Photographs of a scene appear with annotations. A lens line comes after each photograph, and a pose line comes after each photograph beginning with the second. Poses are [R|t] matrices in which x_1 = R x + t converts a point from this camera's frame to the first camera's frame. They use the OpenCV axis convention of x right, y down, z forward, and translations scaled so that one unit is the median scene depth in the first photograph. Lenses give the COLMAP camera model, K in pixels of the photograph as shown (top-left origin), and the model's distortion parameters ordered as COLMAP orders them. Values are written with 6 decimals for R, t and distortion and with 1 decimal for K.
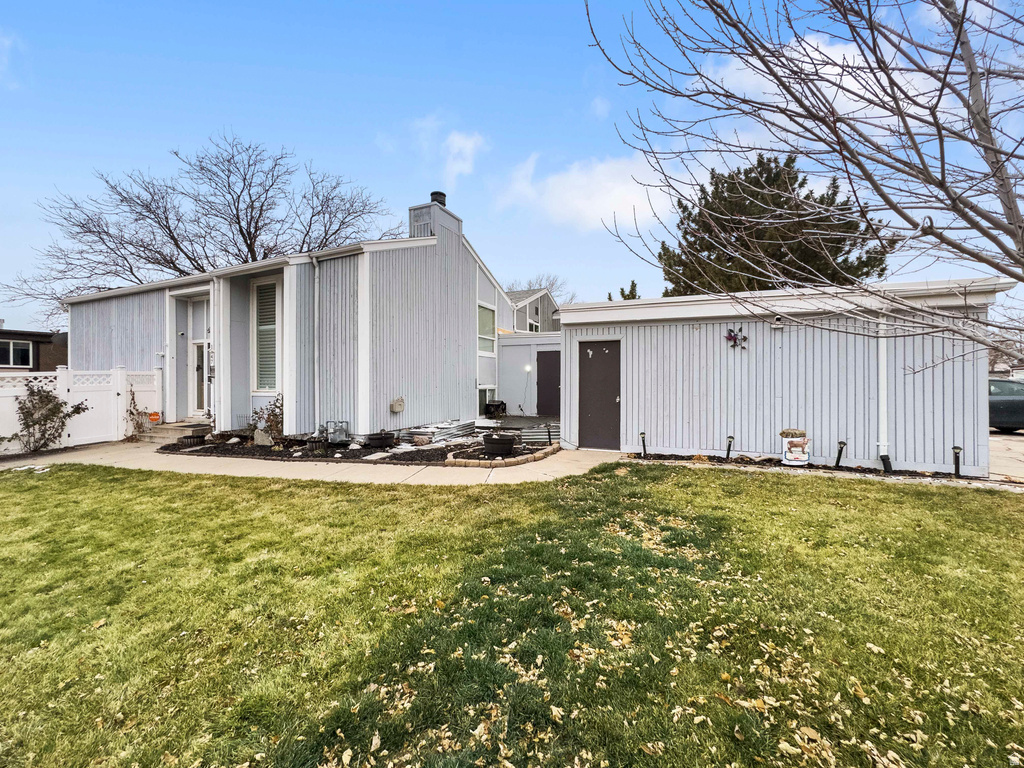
lens RADIAL K [[414.9, 0, 513.3], [0, 414.9, 381.7], [0, 0, 1]] dist [0.001032, 0.000418]
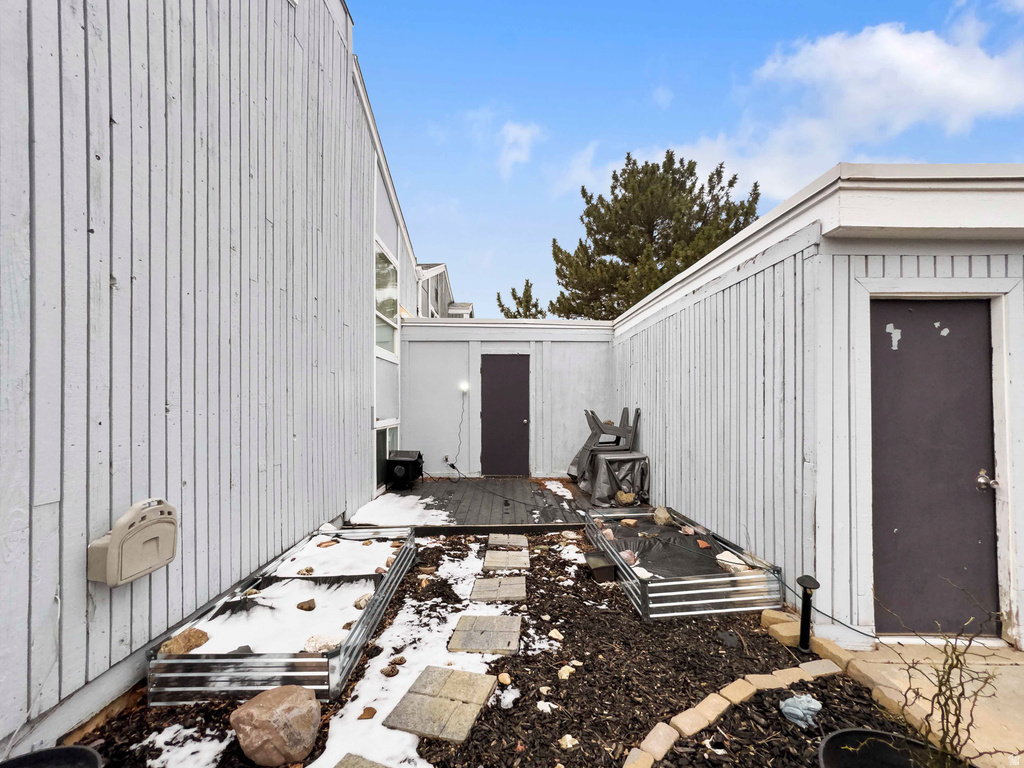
lens RADIAL K [[414.9, 0, 498.8], [0, 414.9, 398.0], [0, 0, 1]] dist [0.001032, 0.000418]
pose [[0.918834, 0.005906, 0.394600, -0.130488], [-0.000802, 0.999914, -0.013097, -0.010363], [-0.394643, 0.011718, 0.918760, 0.501951]]
